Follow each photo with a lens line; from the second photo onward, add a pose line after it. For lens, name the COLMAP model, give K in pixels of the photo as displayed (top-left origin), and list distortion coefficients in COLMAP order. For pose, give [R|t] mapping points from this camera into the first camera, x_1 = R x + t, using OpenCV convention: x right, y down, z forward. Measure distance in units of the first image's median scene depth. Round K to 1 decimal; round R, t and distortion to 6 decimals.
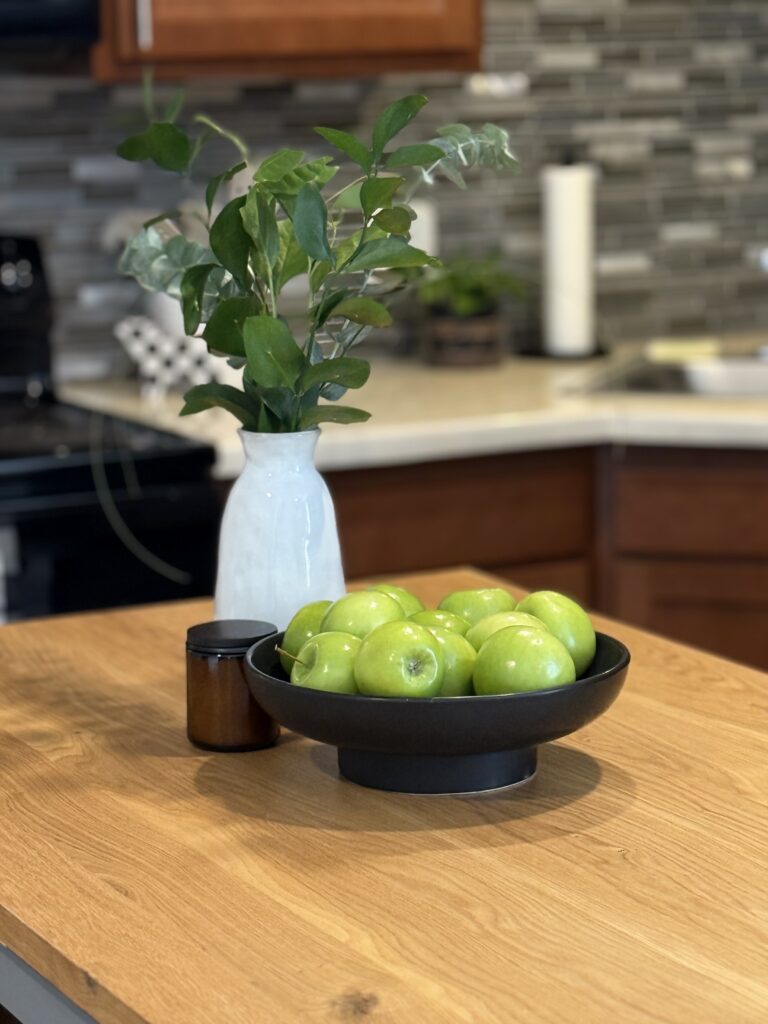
lens RADIAL K [[2724.5, 0, 384.2], [0, 2724.5, 511.1], [0, 0, 1]] dist [0.136458, 0.000000]
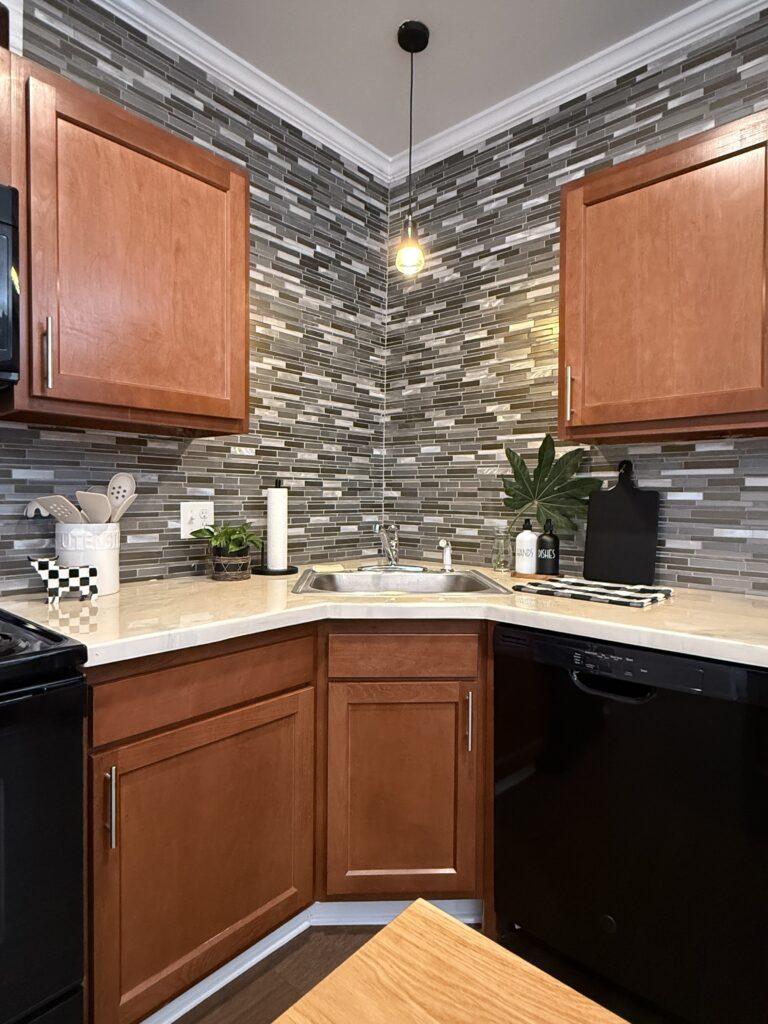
lens RADIAL K [[580.8, 0, 384.7], [0, 580.8, 509.0], [0, 0, 1]] dist [0.001878, 0.000491]
pose [[0.932849, 0.018951, 0.359769, -0.024074], [0.035769, 0.988810, -0.144832, -0.041045], [-0.358488, 0.147975, 0.921732, 0.601254]]
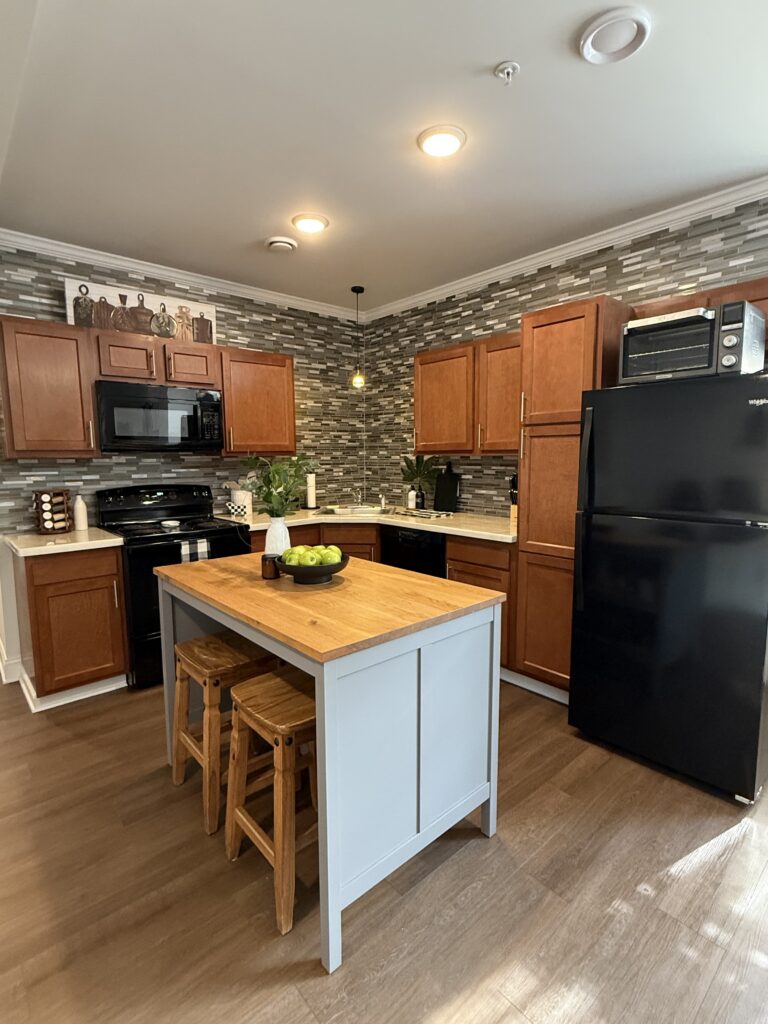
lens RADIAL K [[499.1, 0, 384.9], [0, 499.1, 511.9], [0, 0, 1]] dist [-0.000624, 0.000033]
pose [[0.968922, -0.018523, 0.246674, -0.040124], [0.033207, 0.997906, -0.055500, 0.010757], [-0.245129, 0.061966, 0.967508, 0.016611]]
